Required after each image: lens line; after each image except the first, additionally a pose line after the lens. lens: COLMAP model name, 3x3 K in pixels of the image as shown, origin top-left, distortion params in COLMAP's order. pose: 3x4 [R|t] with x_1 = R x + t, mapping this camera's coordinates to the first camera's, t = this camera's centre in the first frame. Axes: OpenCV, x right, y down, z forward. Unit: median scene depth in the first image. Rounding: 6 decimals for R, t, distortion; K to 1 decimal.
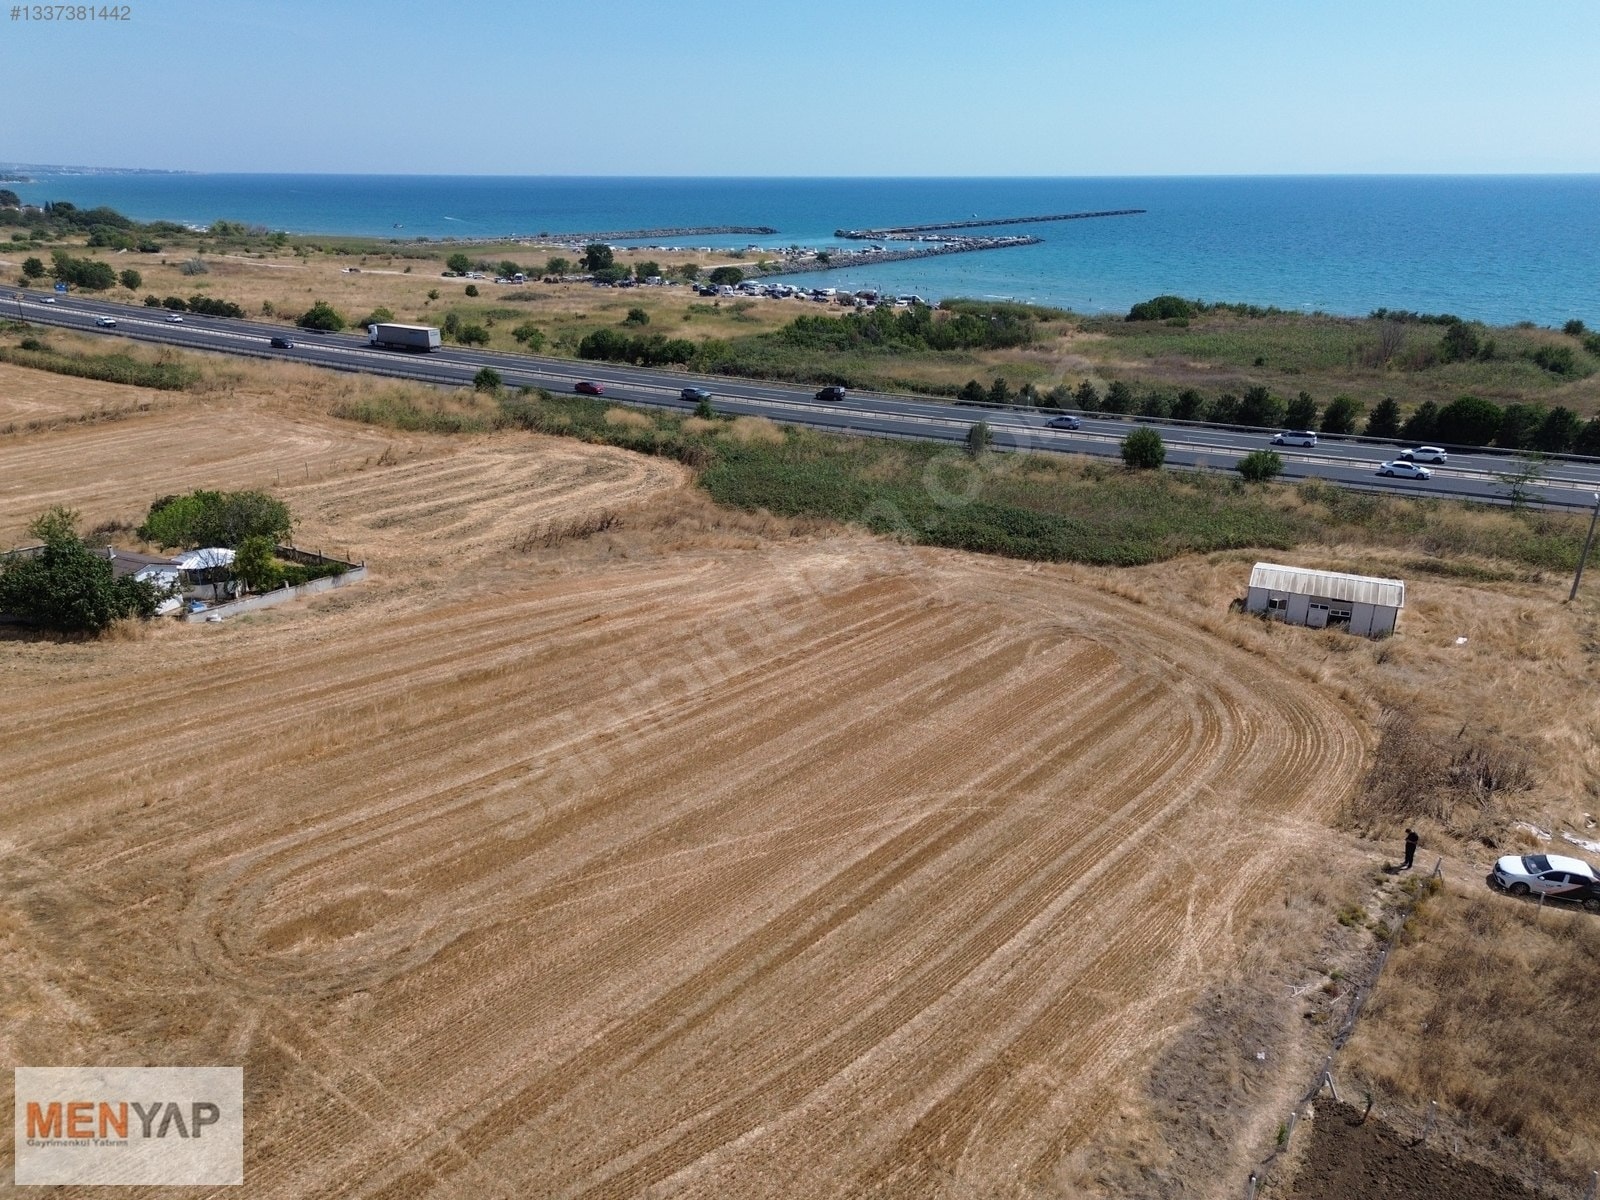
lens RADIAL K [[1132.0, 0, 798.4], [0, 1132.0, 597.5], [0, 0, 1]] dist [0.068175, -0.063837]
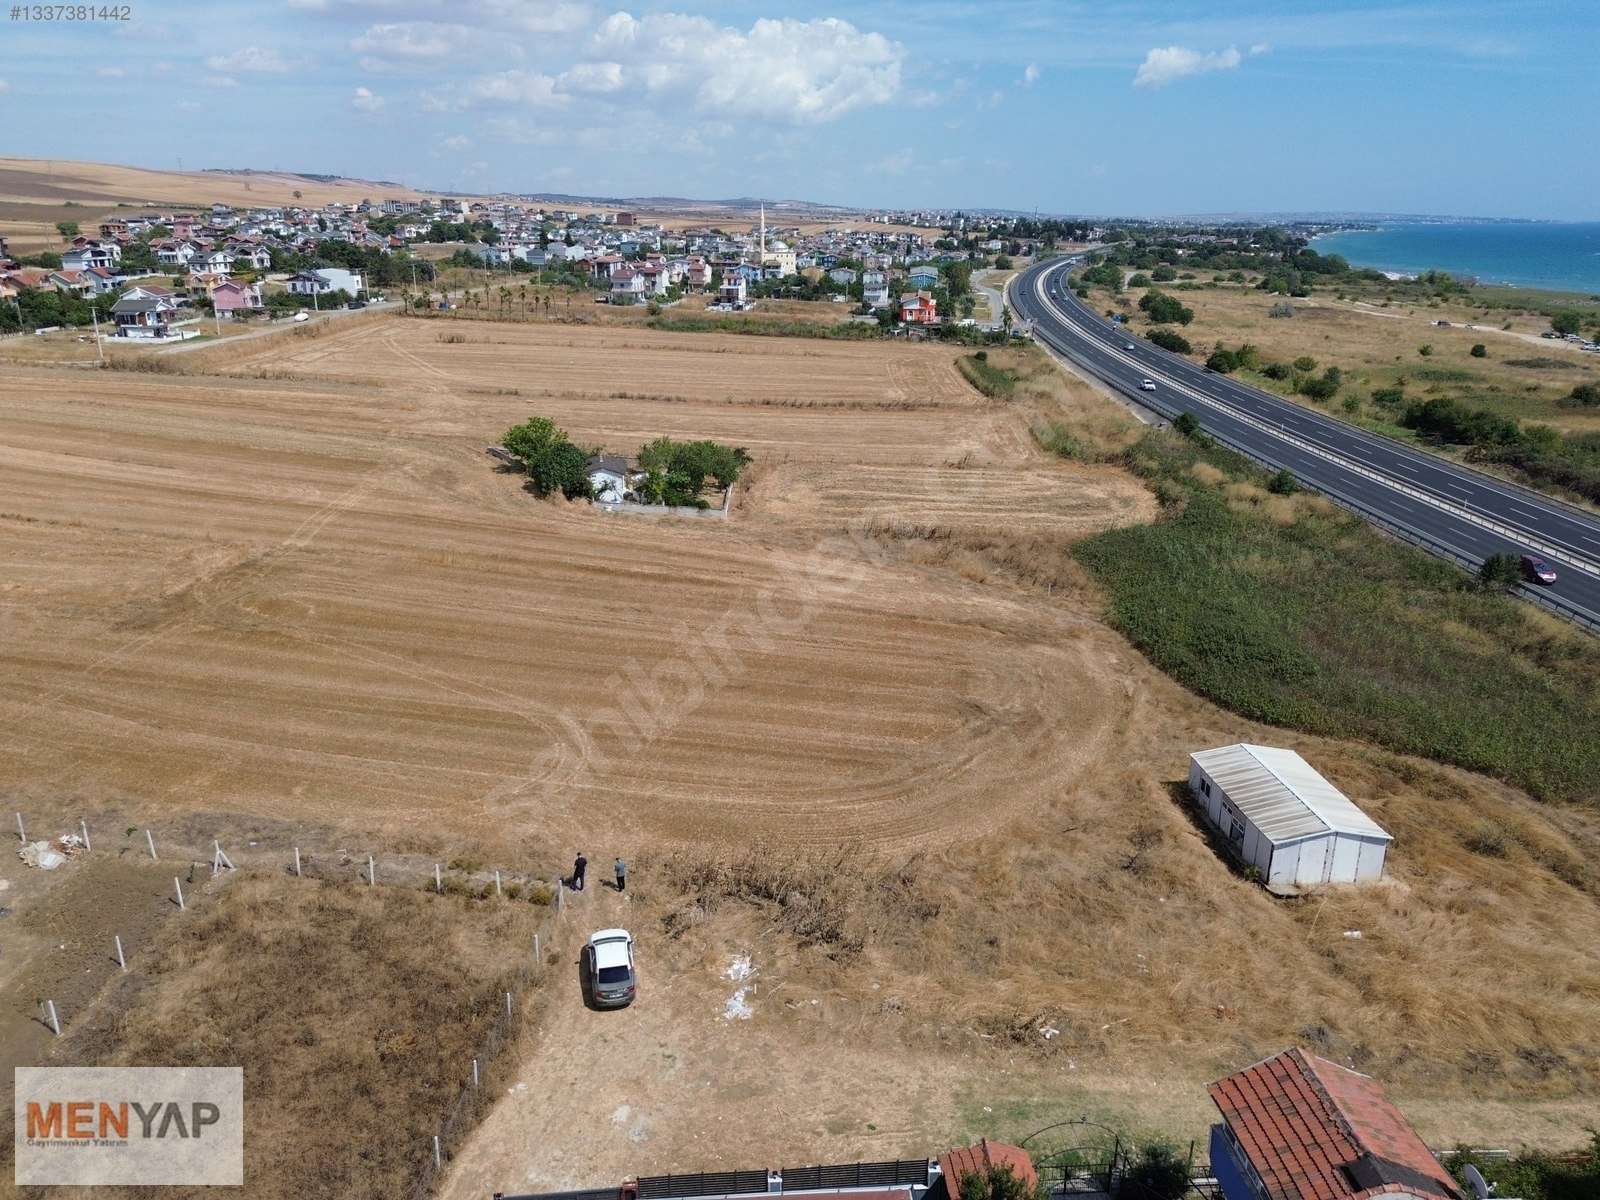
lens RADIAL K [[1132.0, 0, 802.3], [0, 1132.0, 606.8], [0, 0, 1]] dist [0.068175, -0.063837]
pose [[0.522907, 0.276598, -0.806264, 0.711059], [-0.301466, 0.944765, 0.128595, -0.104388], [0.797299, 0.175818, 0.577409, 0.261044]]
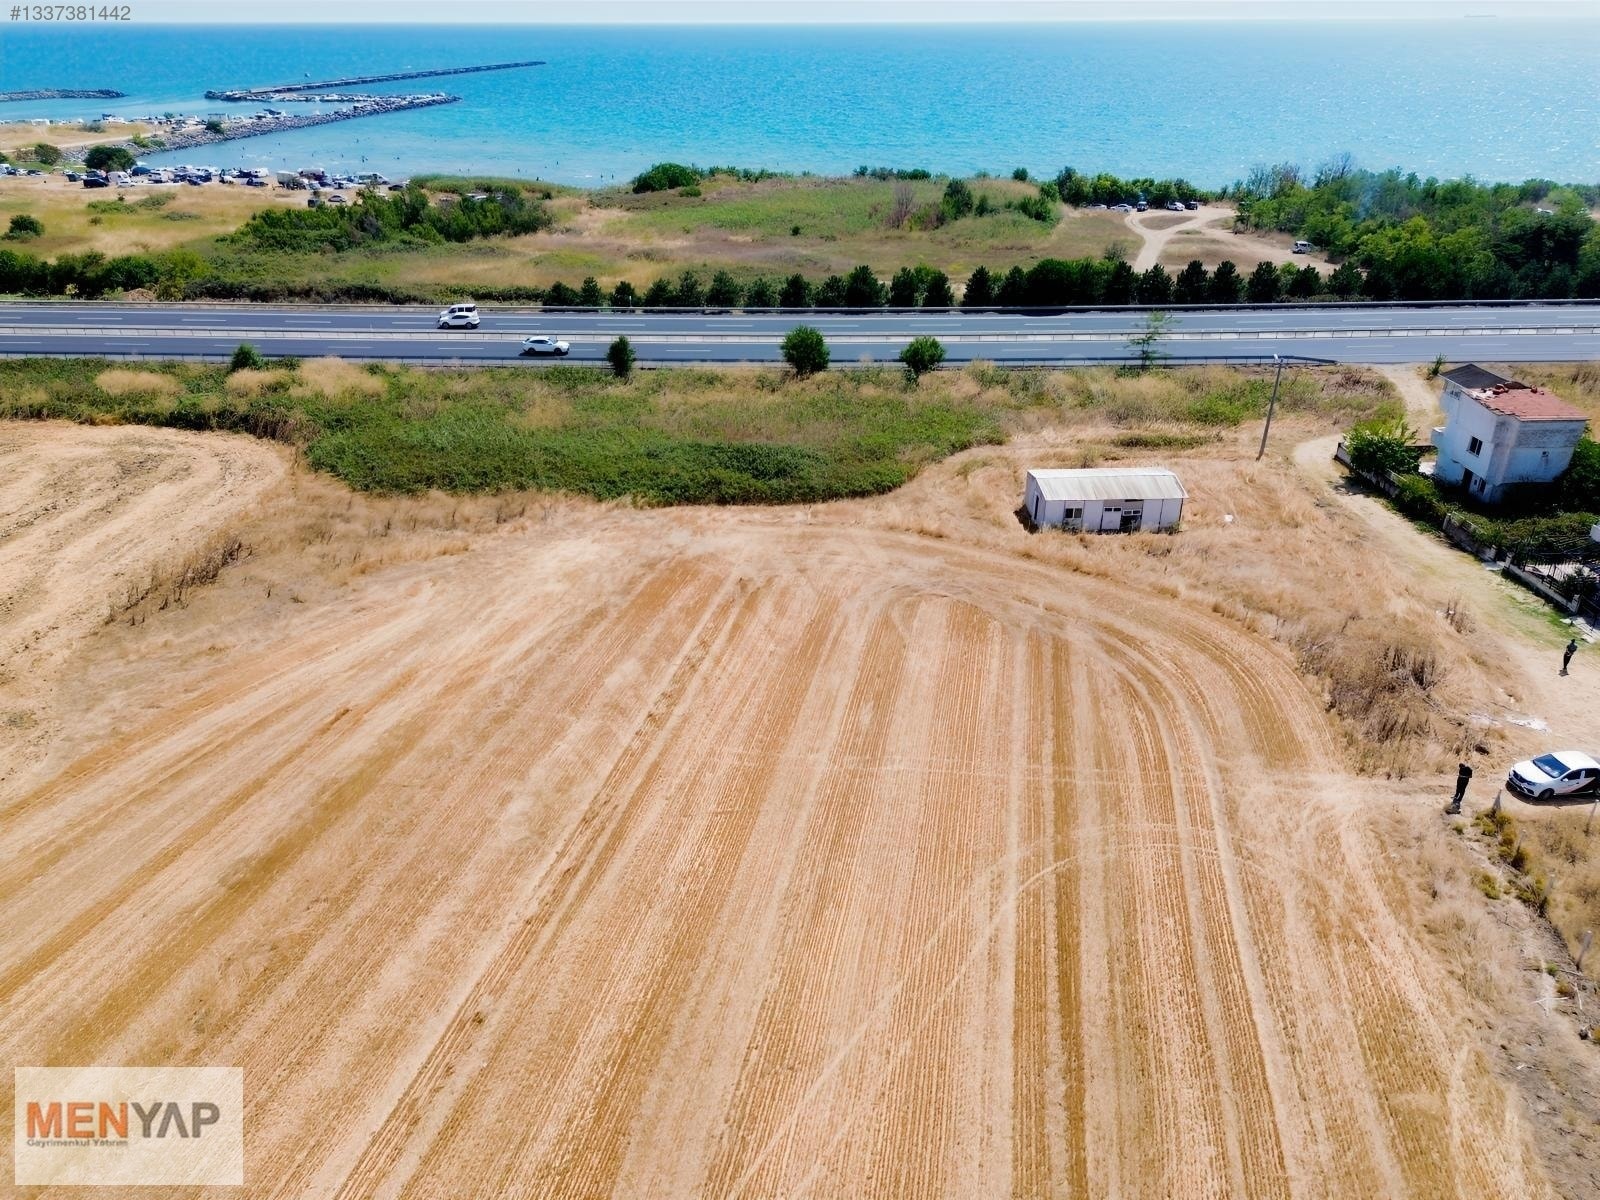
lens RADIAL K [[1132.0, 0, 795.2], [0, 1132.0, 602.1], [0, 0, 1]] dist [0.068175, -0.063837]
pose [[0.881866, -0.216800, 0.418701, -0.170124], [0.167656, 0.974166, 0.151300, -0.087343], [-0.440686, -0.063228, 0.895432, 0.196385]]
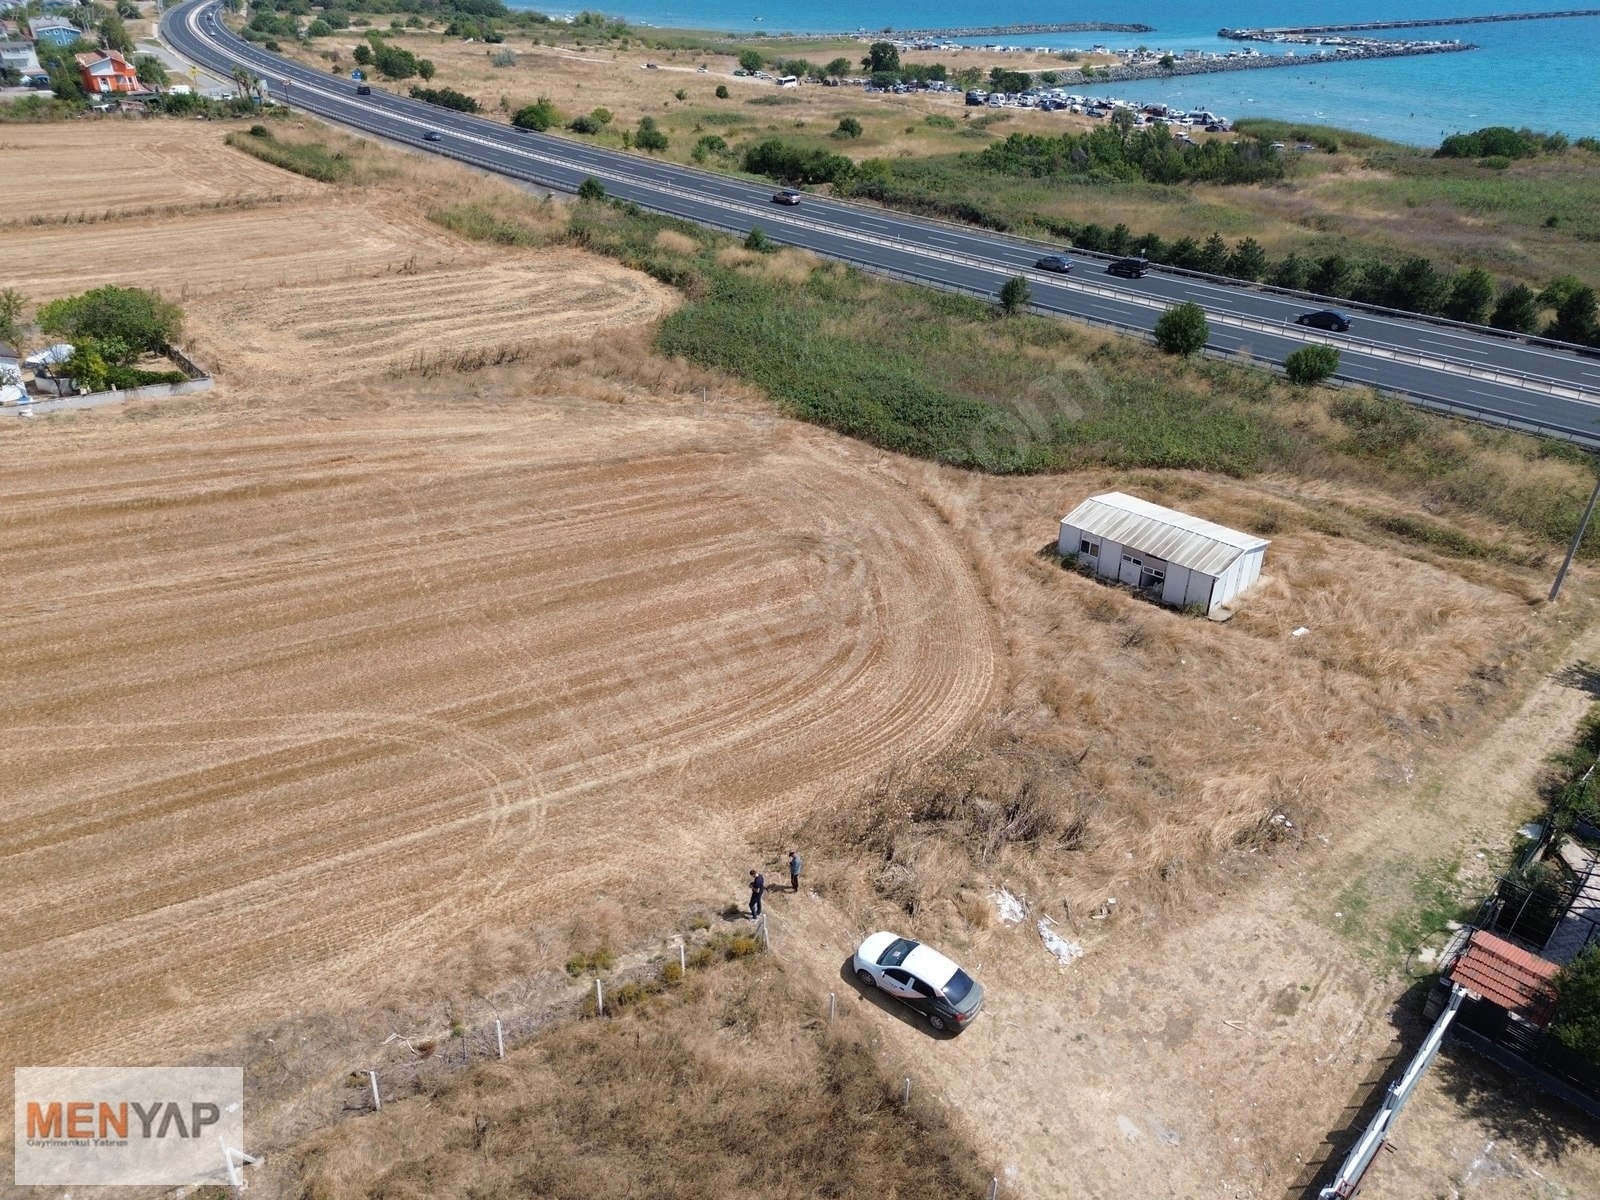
lens RADIAL K [[1132.0, 0, 799.3], [0, 1132.0, 598.7], [0, 0, 1]] dist [0.068175, -0.063837]
pose [[0.946024, 0.160025, -0.281833, 0.375829], [-0.115548, 0.978990, 0.168012, -0.057724], [0.302797, -0.126378, 0.944639, 0.150293]]
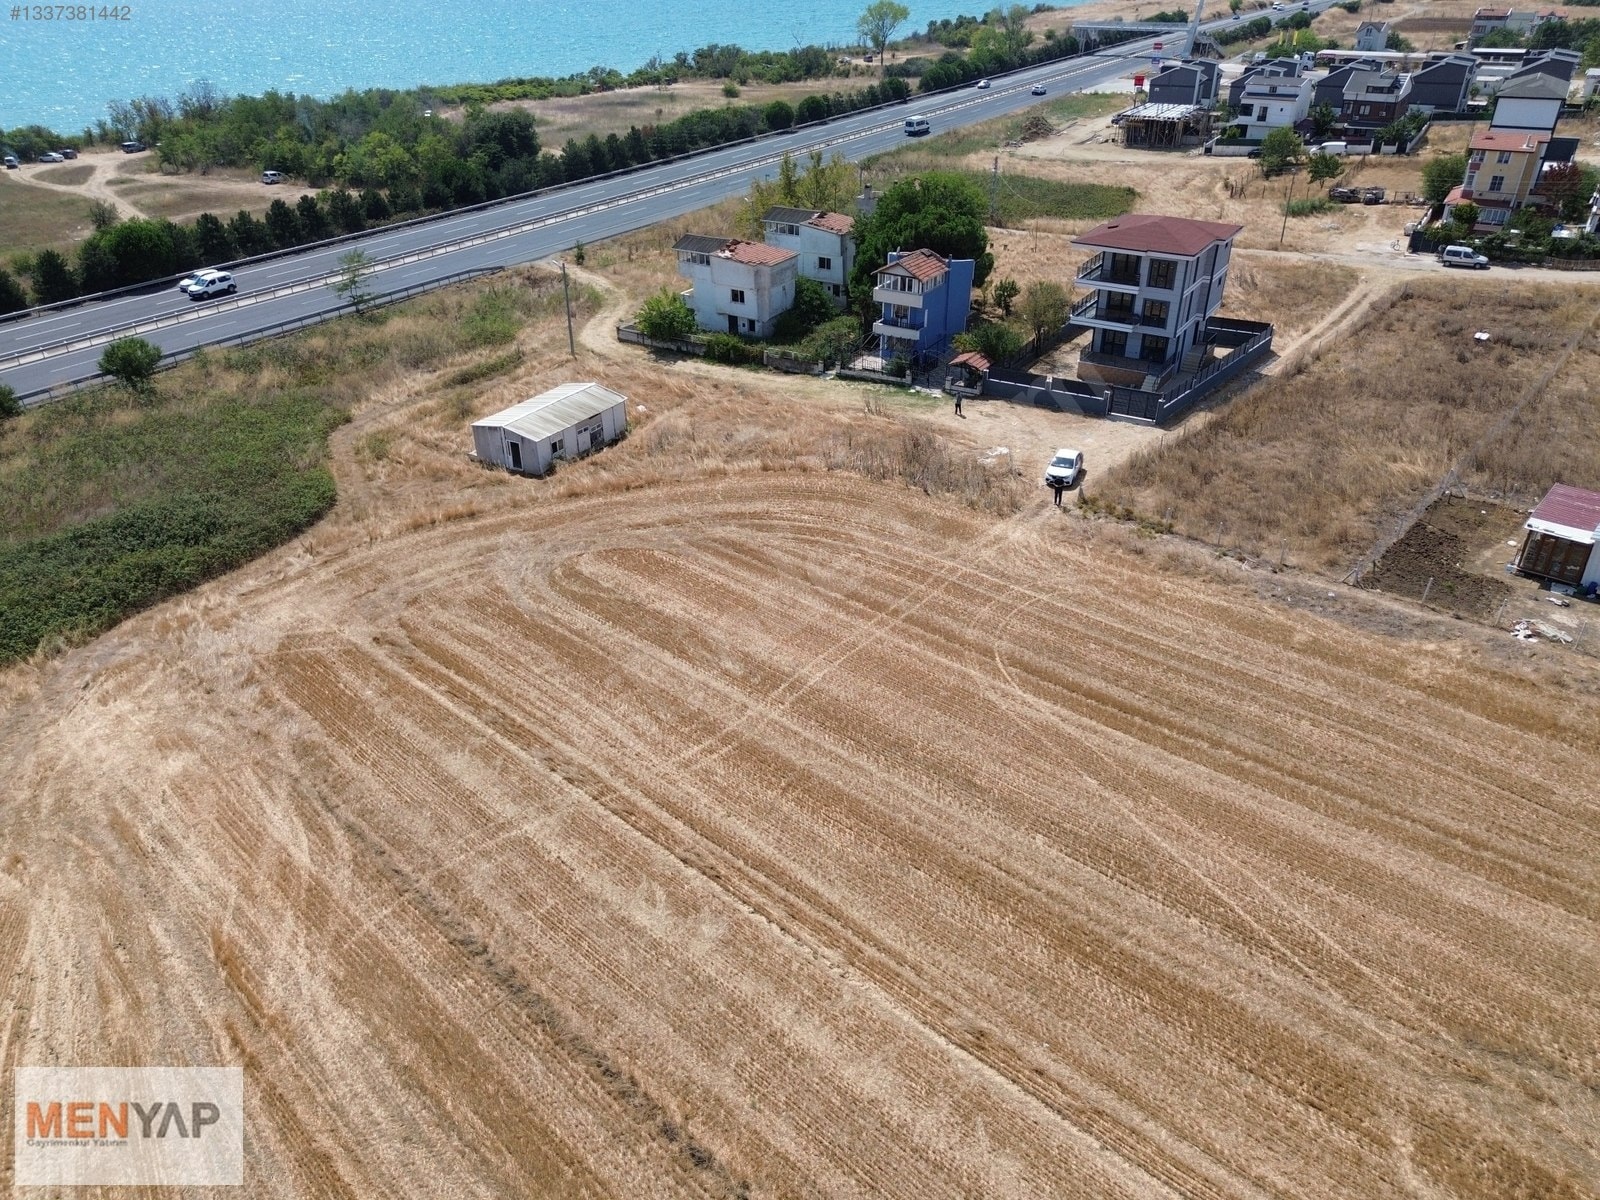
lens RADIAL K [[1132.0, 0, 800.6], [0, 1132.0, 610.9], [0, 0, 1]] dist [0.068175, -0.063837]
pose [[0.086144, -0.509898, 0.855911, -0.372733], [0.352625, 0.819098, 0.452476, -0.198713], [-0.931791, 0.262838, 0.250363, 0.498493]]
